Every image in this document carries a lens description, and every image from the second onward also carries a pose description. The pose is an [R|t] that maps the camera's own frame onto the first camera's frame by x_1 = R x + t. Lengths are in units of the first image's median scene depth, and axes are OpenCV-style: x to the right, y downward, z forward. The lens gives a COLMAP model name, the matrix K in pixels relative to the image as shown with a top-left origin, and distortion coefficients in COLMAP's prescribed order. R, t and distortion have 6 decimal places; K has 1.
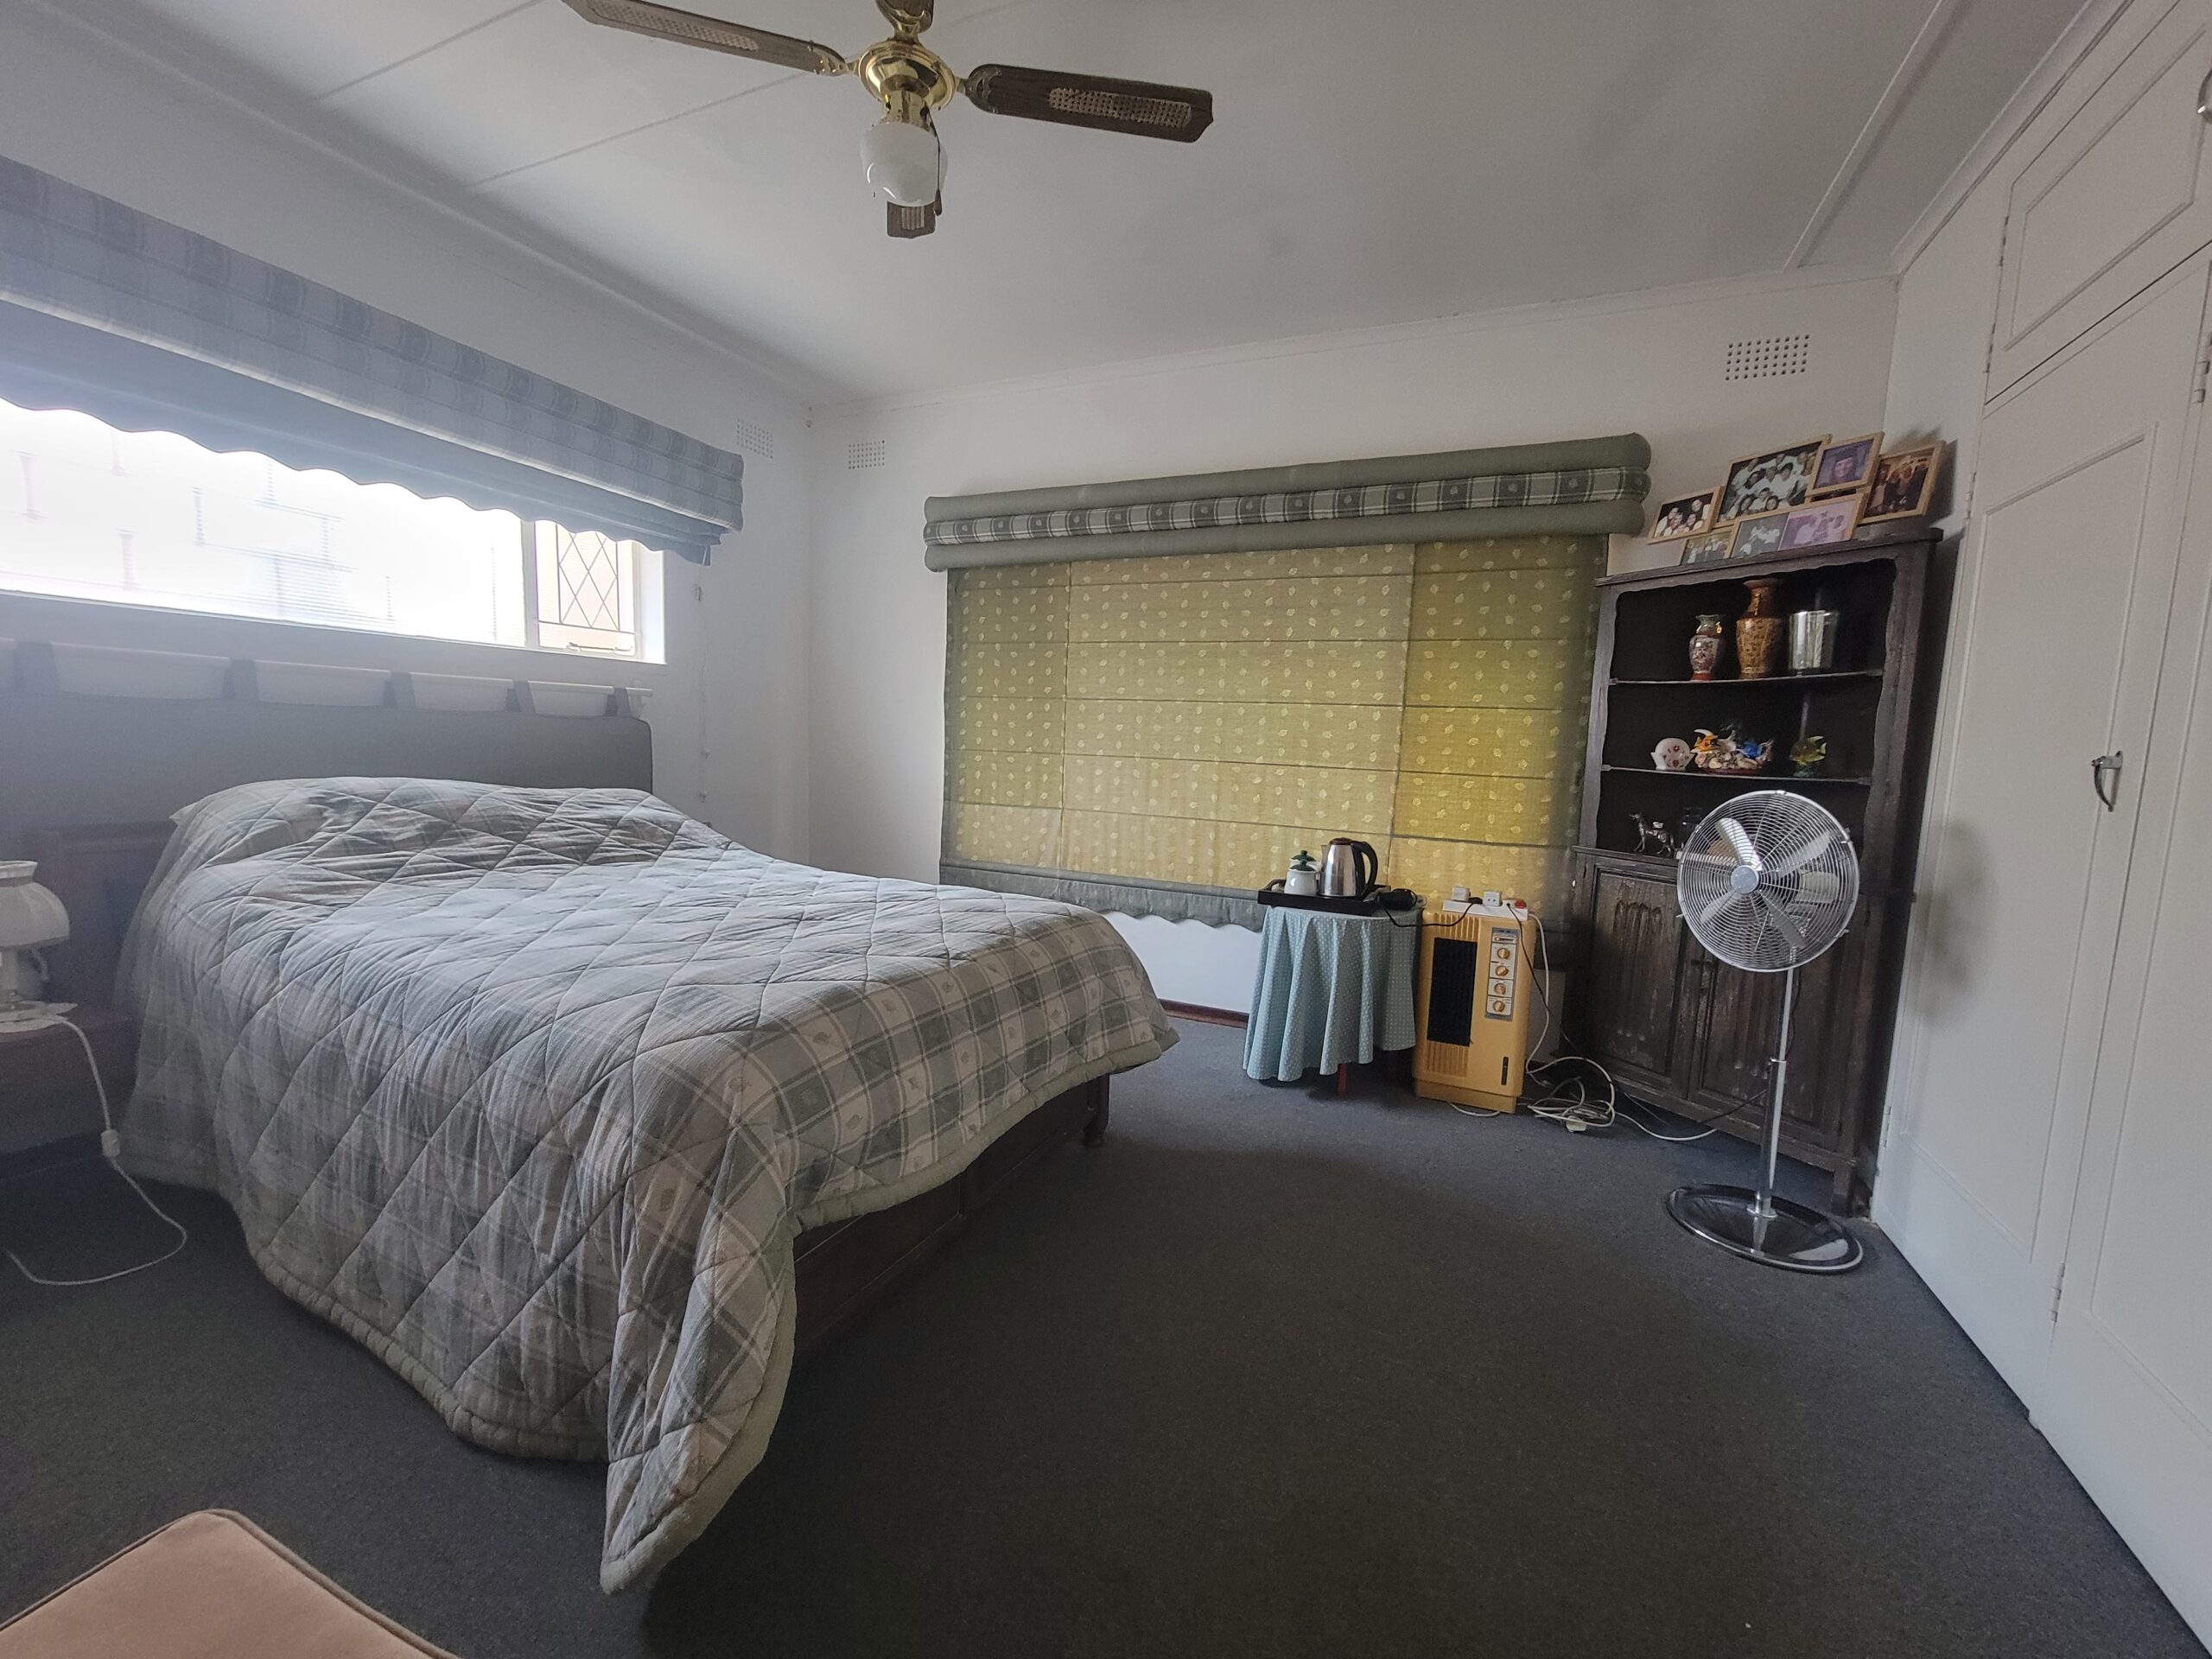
lens RADIAL K [[903.0, 0, 1099.3], [0, 903.0, 831.6], [0, 0, 1]] dist [-0.001998, 0.001057]
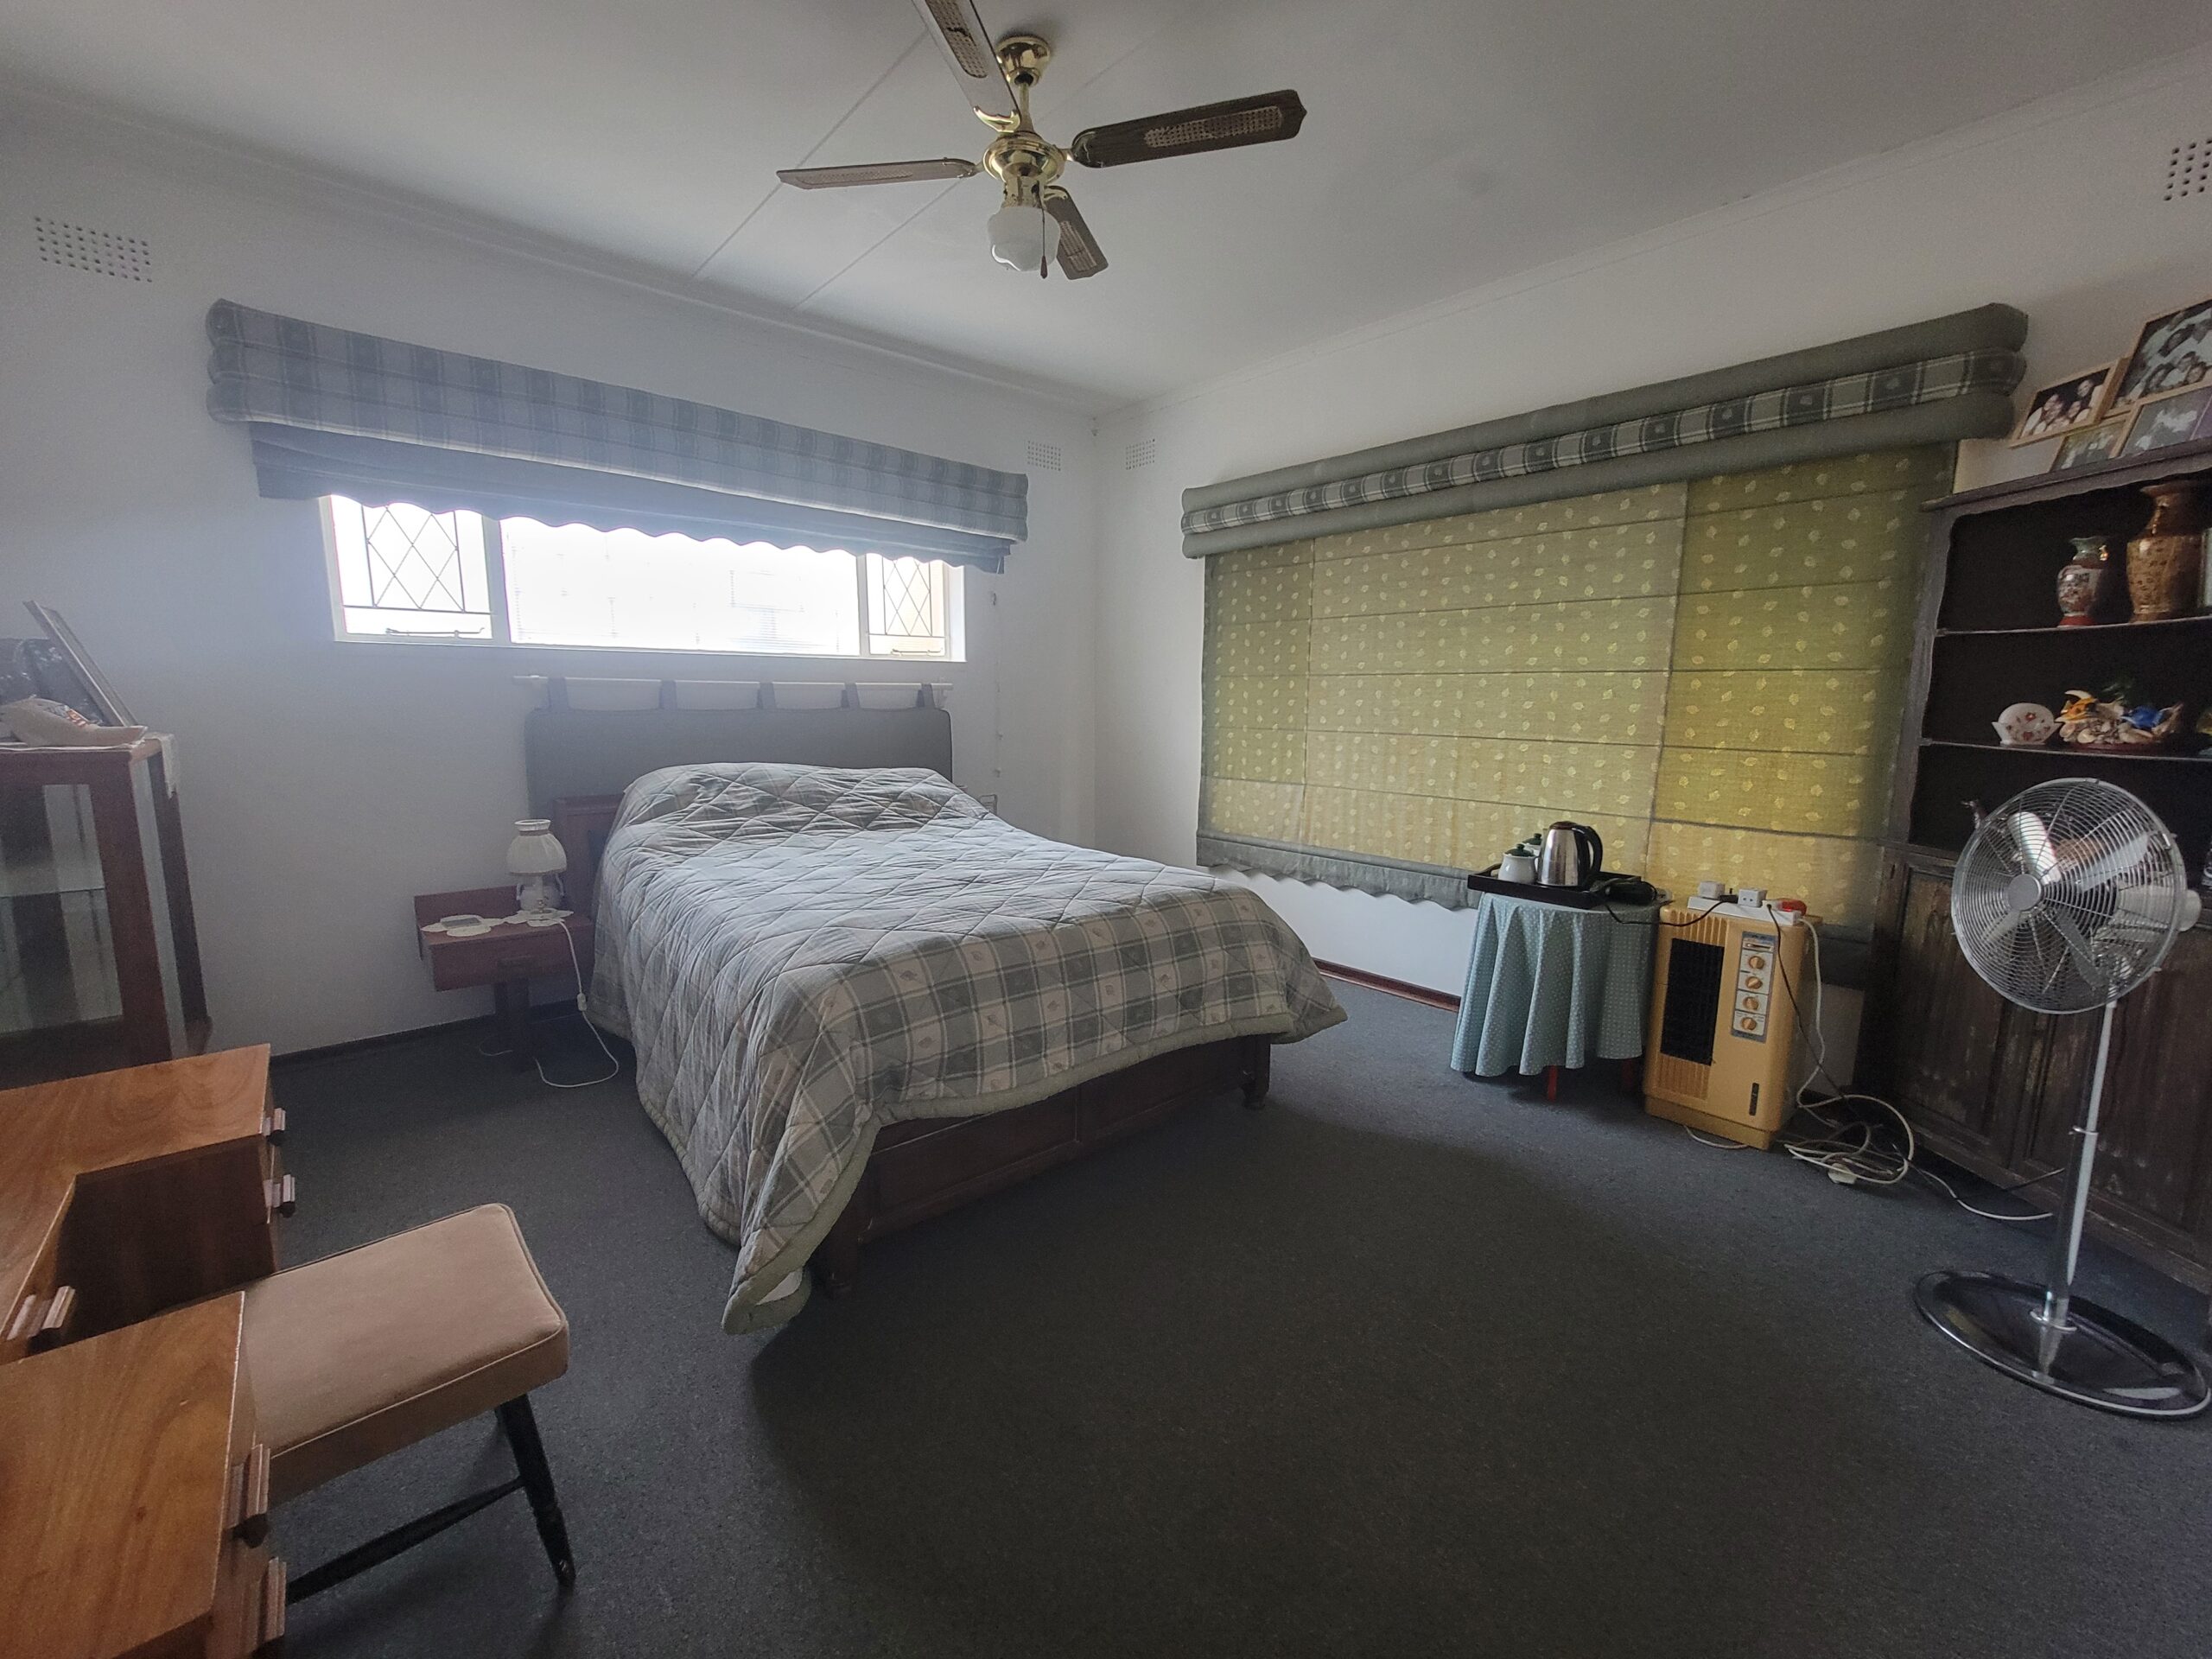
lens RADIAL K [[903.0, 0, 1103.7], [0, 903.0, 831.0], [0, 0, 1]] dist [-0.001998, 0.001057]
pose [[0.910592, 0.028278, -0.412338, 0.238839], [-0.012414, 0.999078, 0.041101, -0.016568], [0.413120, -0.032308, 0.910103, -0.024487]]
